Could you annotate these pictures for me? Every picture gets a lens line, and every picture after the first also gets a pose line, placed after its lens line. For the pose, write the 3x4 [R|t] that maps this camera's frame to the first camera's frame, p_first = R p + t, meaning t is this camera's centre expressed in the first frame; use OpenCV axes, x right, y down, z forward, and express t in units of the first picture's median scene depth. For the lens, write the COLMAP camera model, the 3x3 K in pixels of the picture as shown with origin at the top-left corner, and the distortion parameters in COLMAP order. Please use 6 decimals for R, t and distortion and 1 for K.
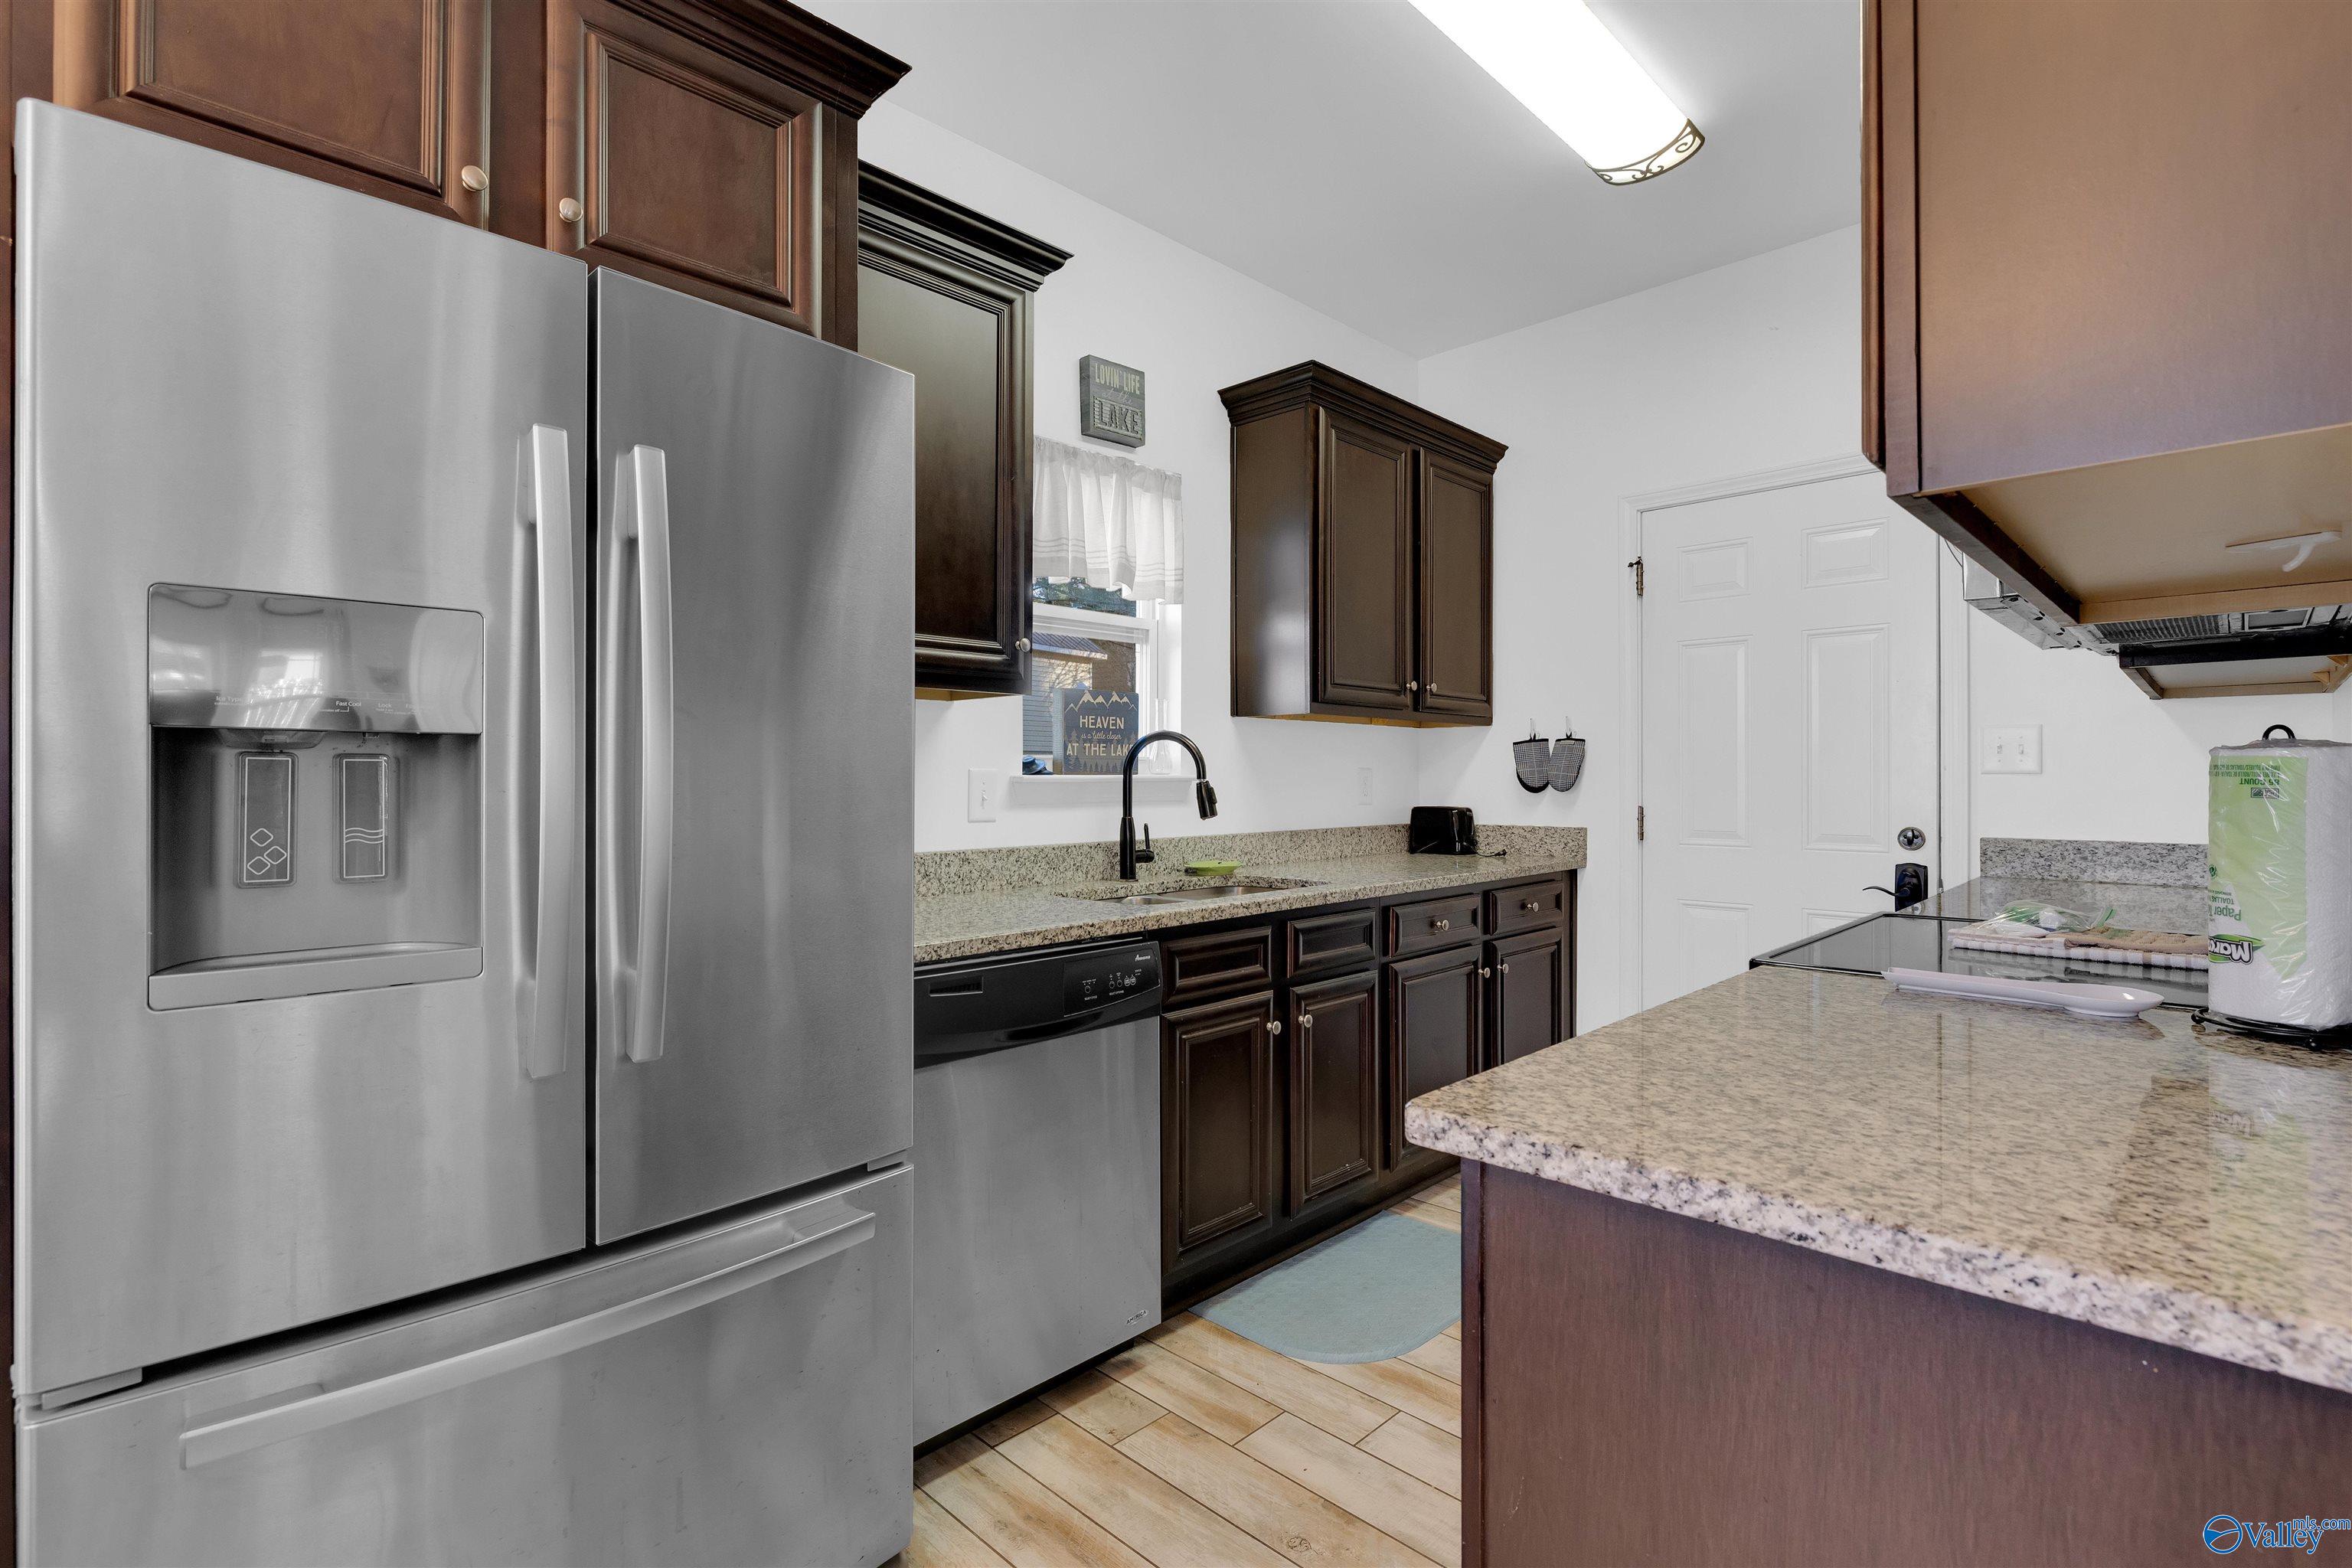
lens RADIAL K [[1099.0, 0, 1170.5], [0, 1099.0, 776.0], [0, 0, 1]] dist [-0.008435, 0.002632]
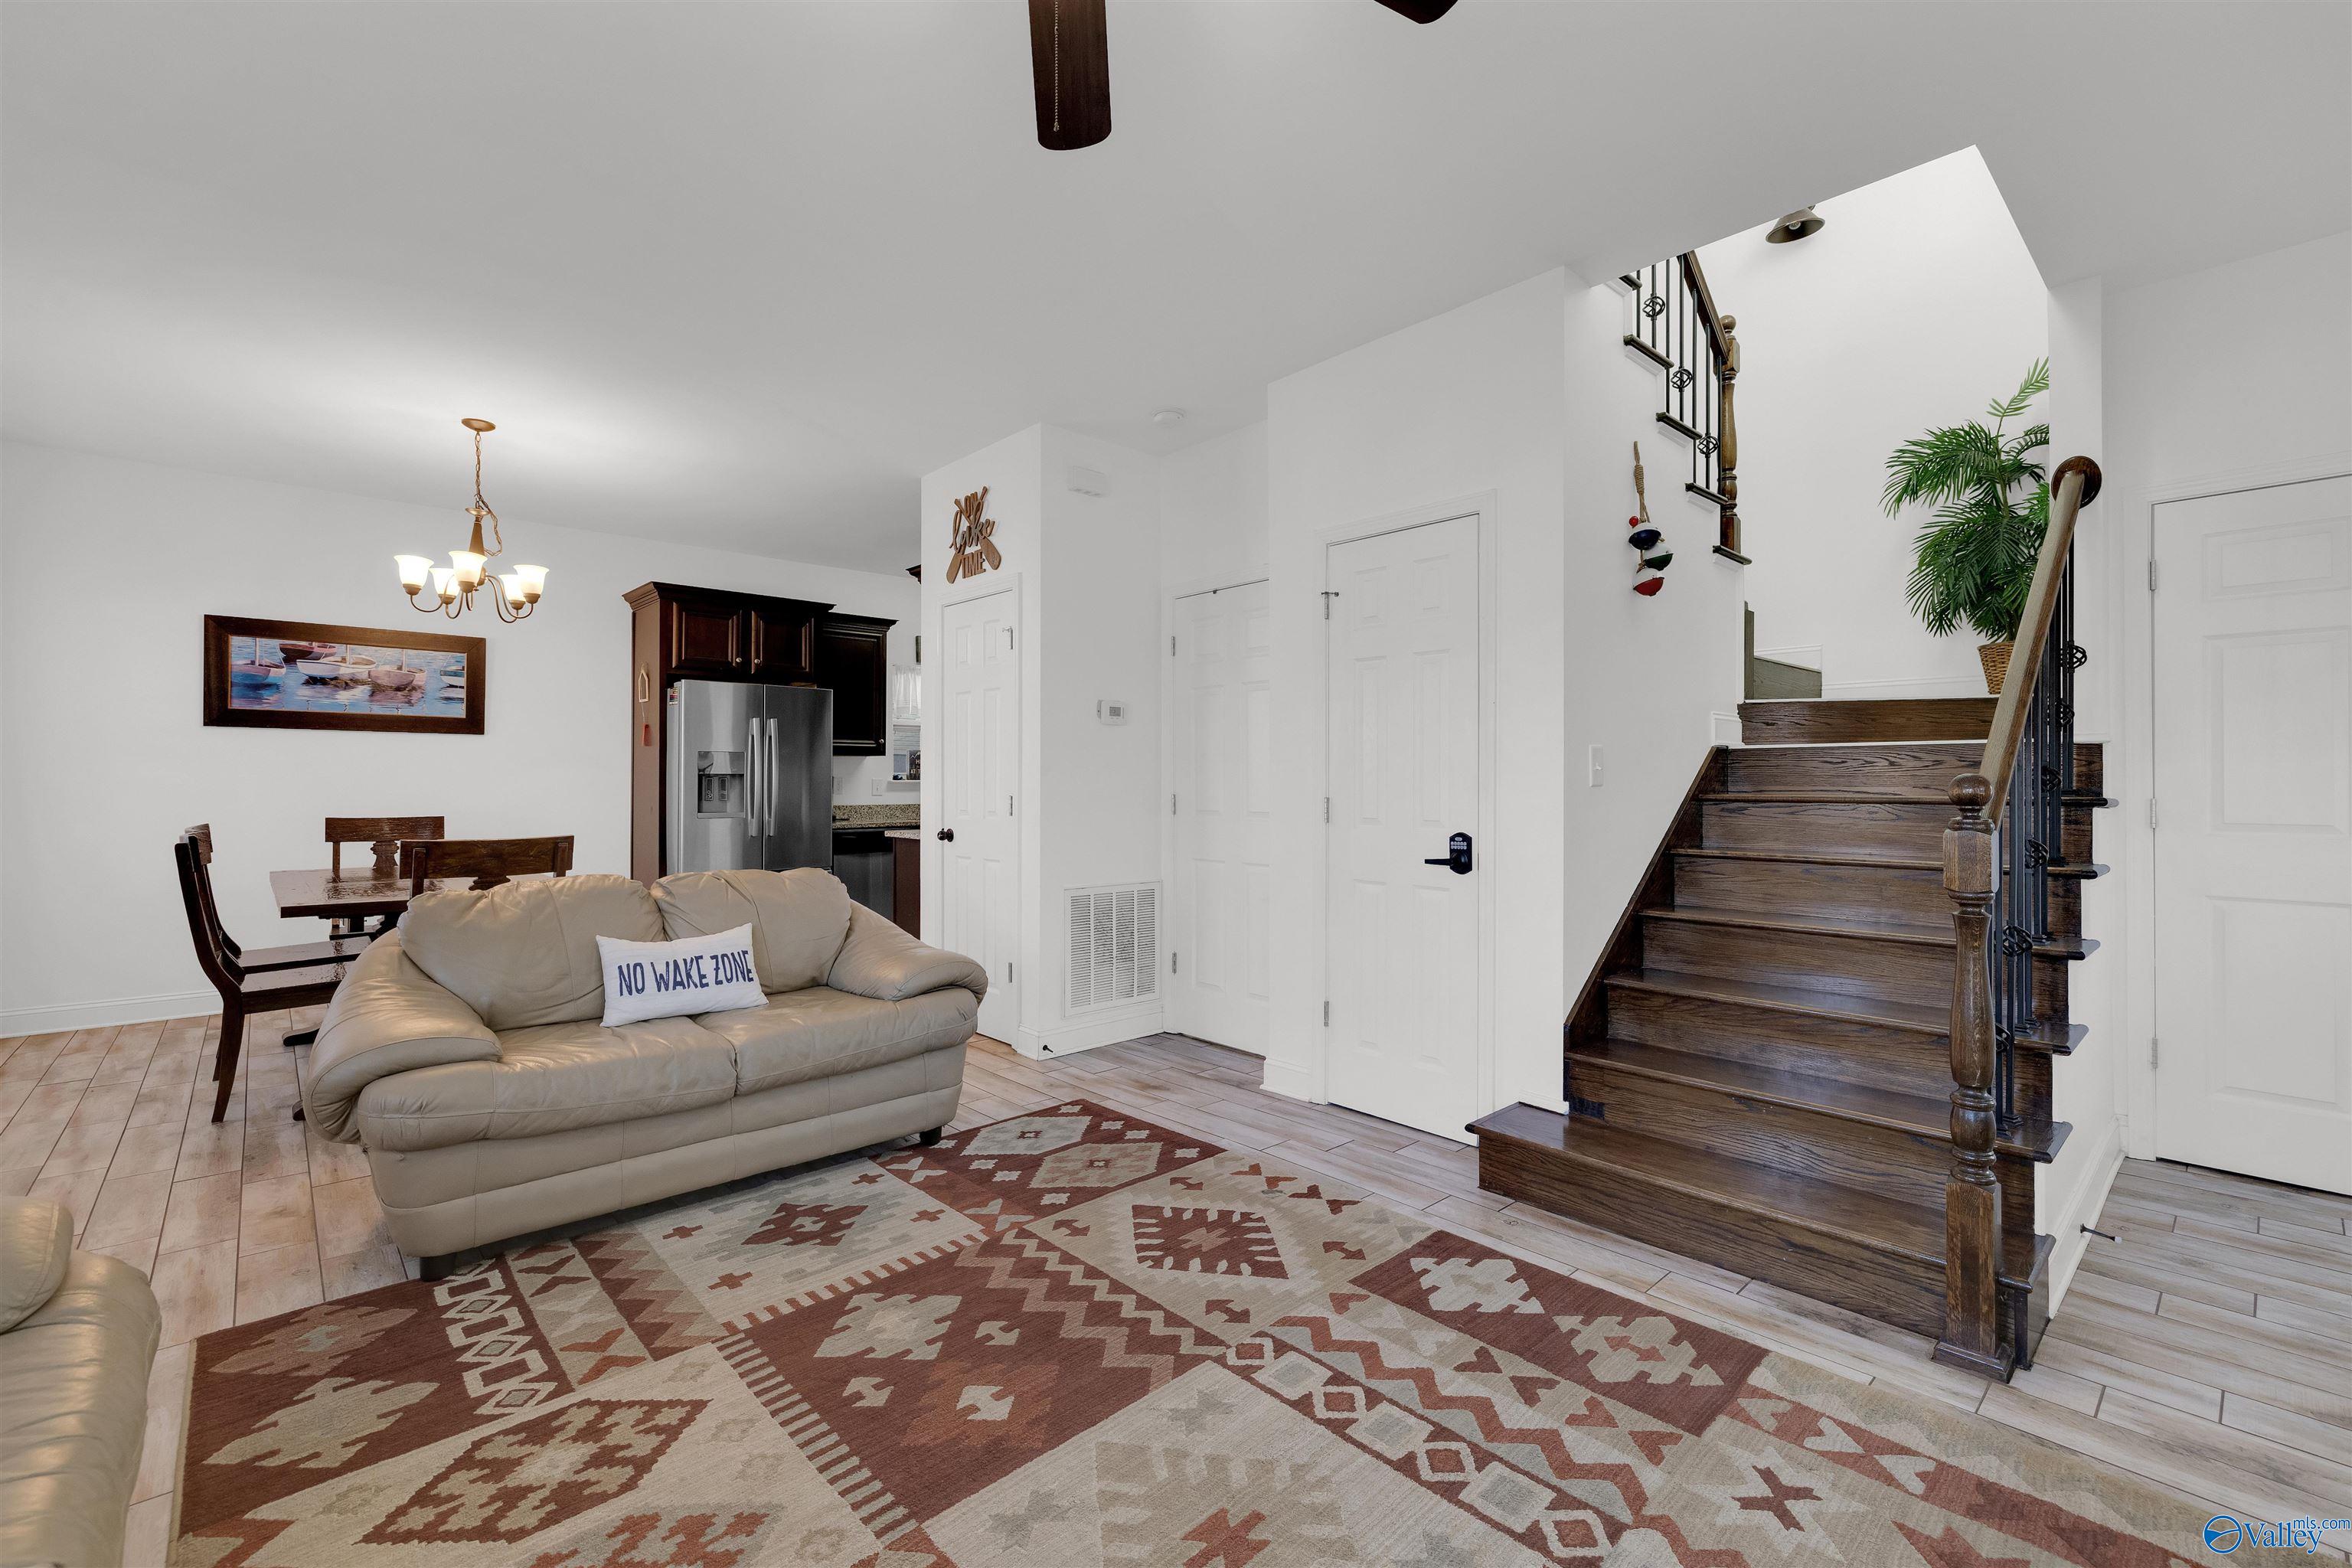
lens RADIAL K [[995.0, 0, 1177.2], [0, 995.0, 776.6], [0, 0, 1]] dist [0.005020, -0.001618]
pose [[0.999057, 0.003246, -0.043292, 0.724338], [-0.003328, 0.999993, -0.001821, -0.009560], [0.043286, 0.001963, 0.999061, -1.606194]]
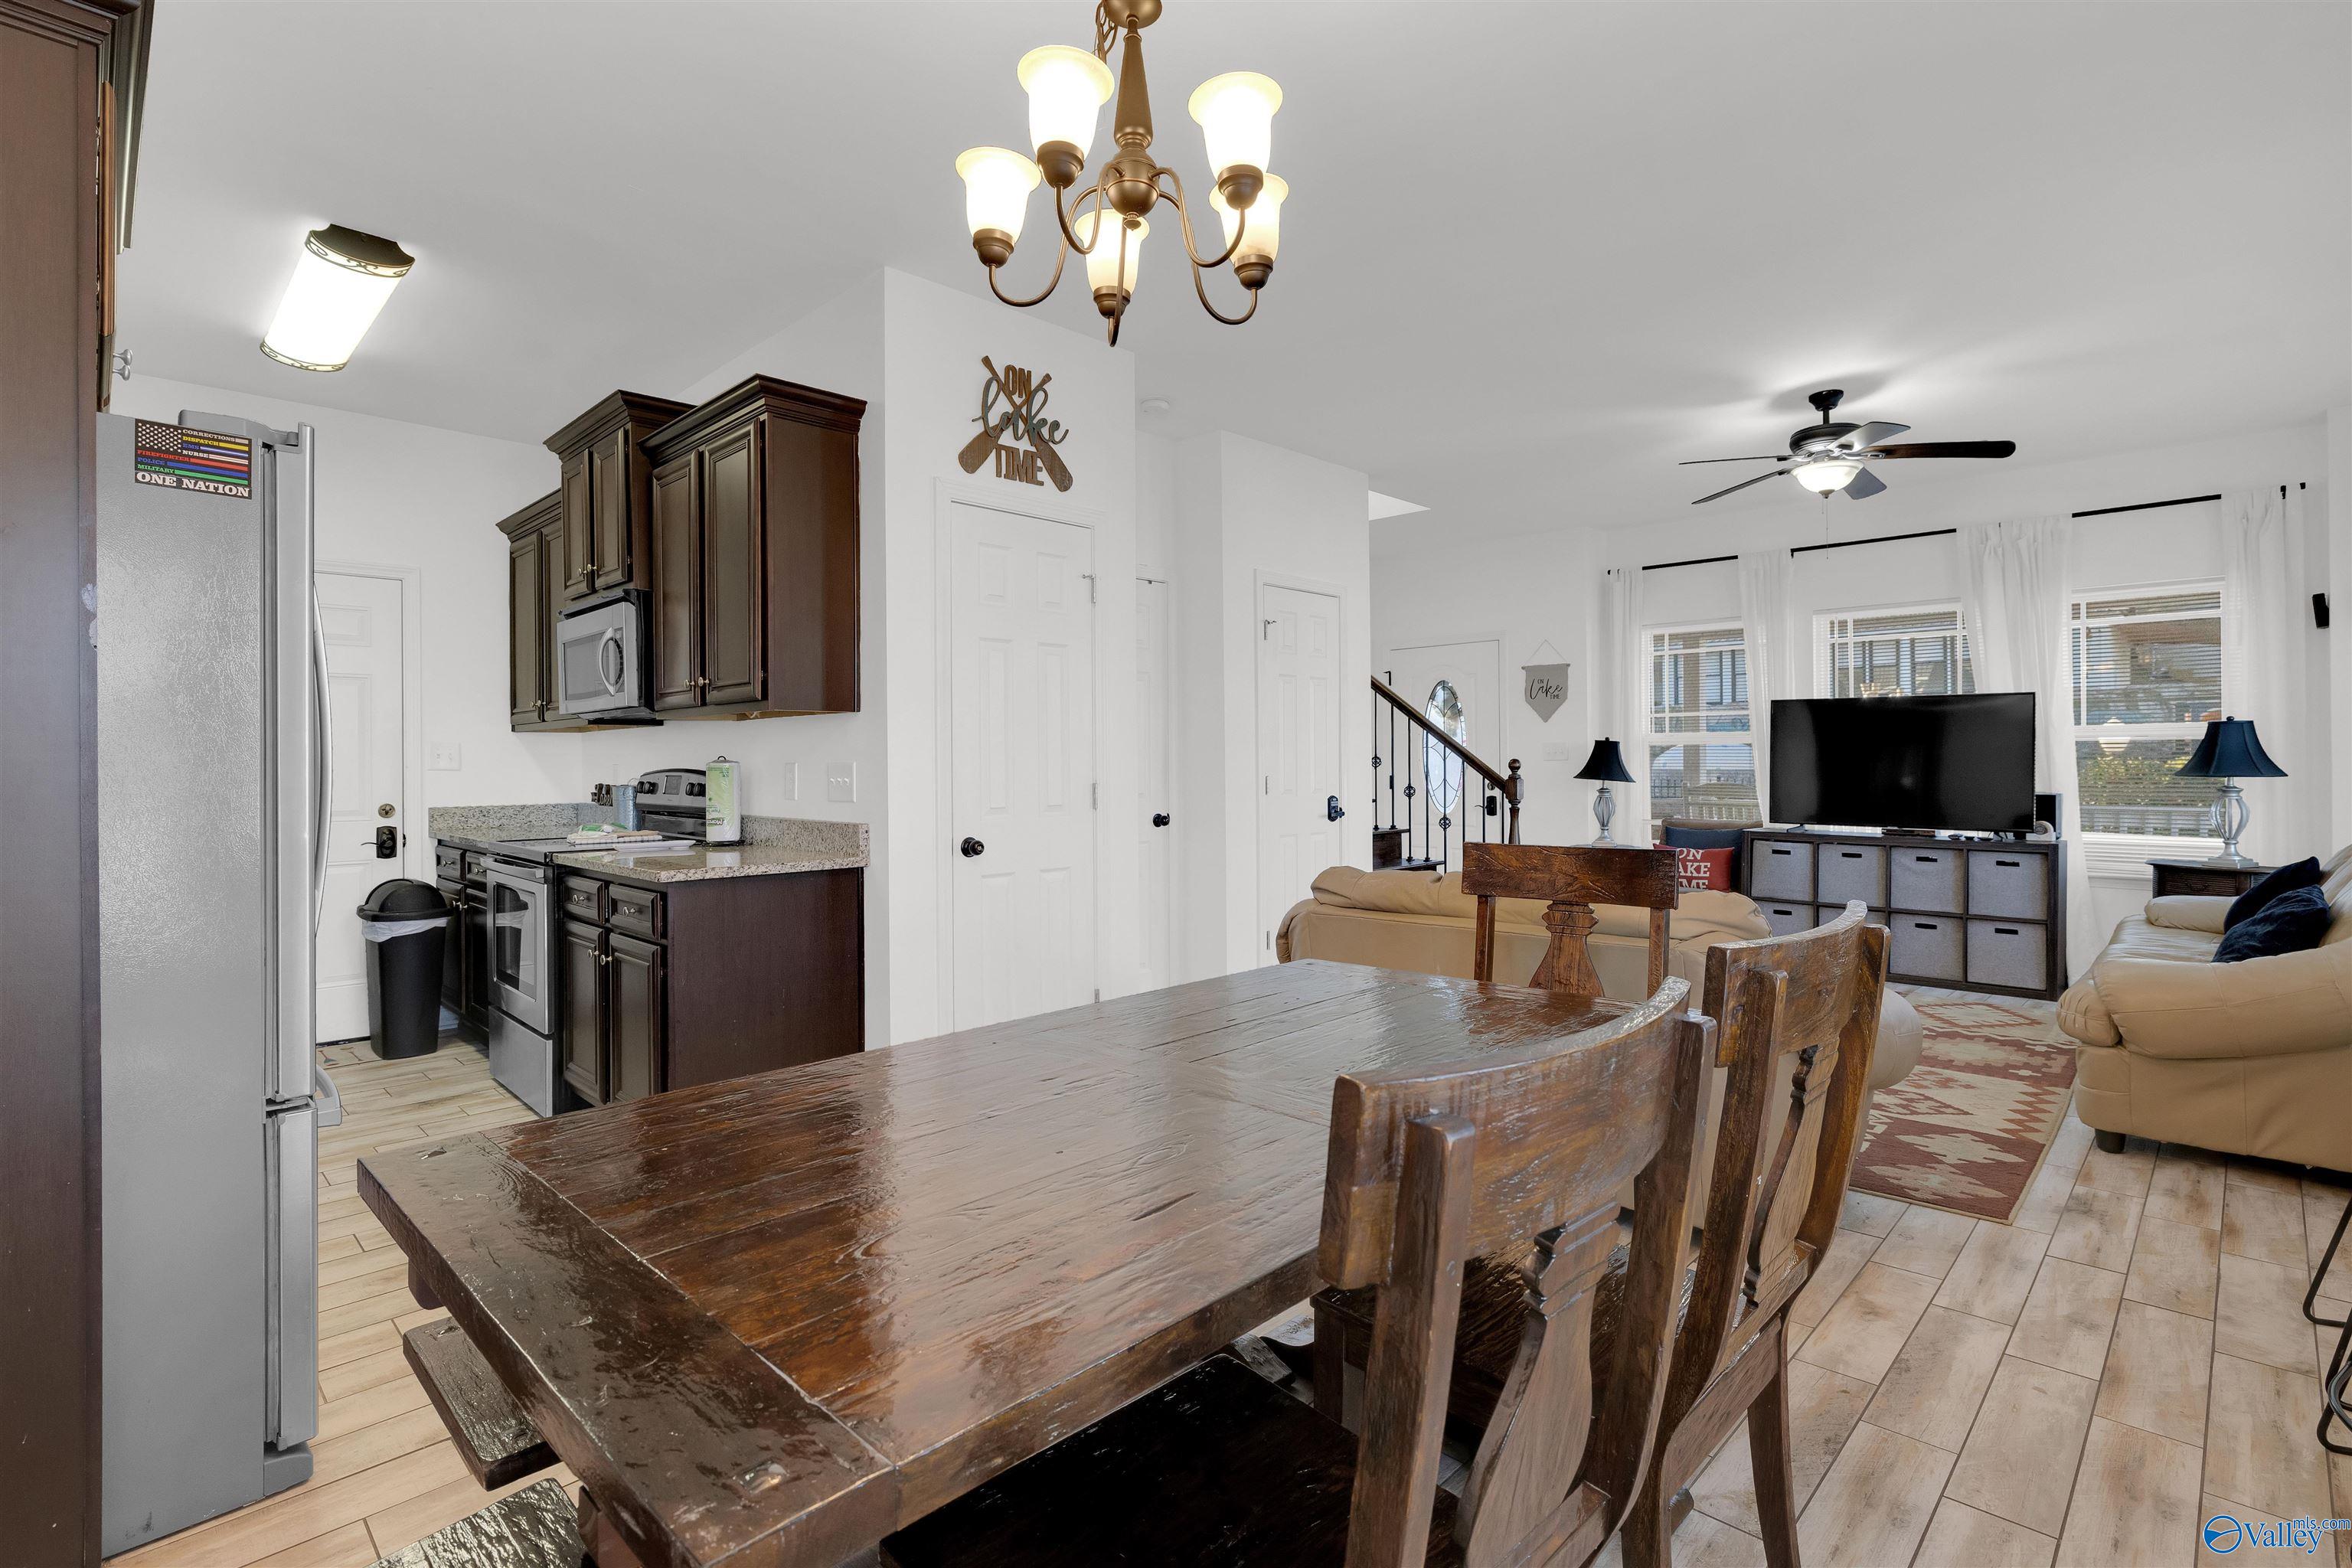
lens RADIAL K [[1099.0, 0, 1181.3], [0, 1099.0, 771.6], [0, 0, 1]] dist [-0.008435, 0.002632]
pose [[-0.009365, -0.004188, 0.999947, -0.982779], [0.004540, 0.999981, 0.004231, -0.002368], [-0.999946, 0.004579, -0.009345, -0.167892]]
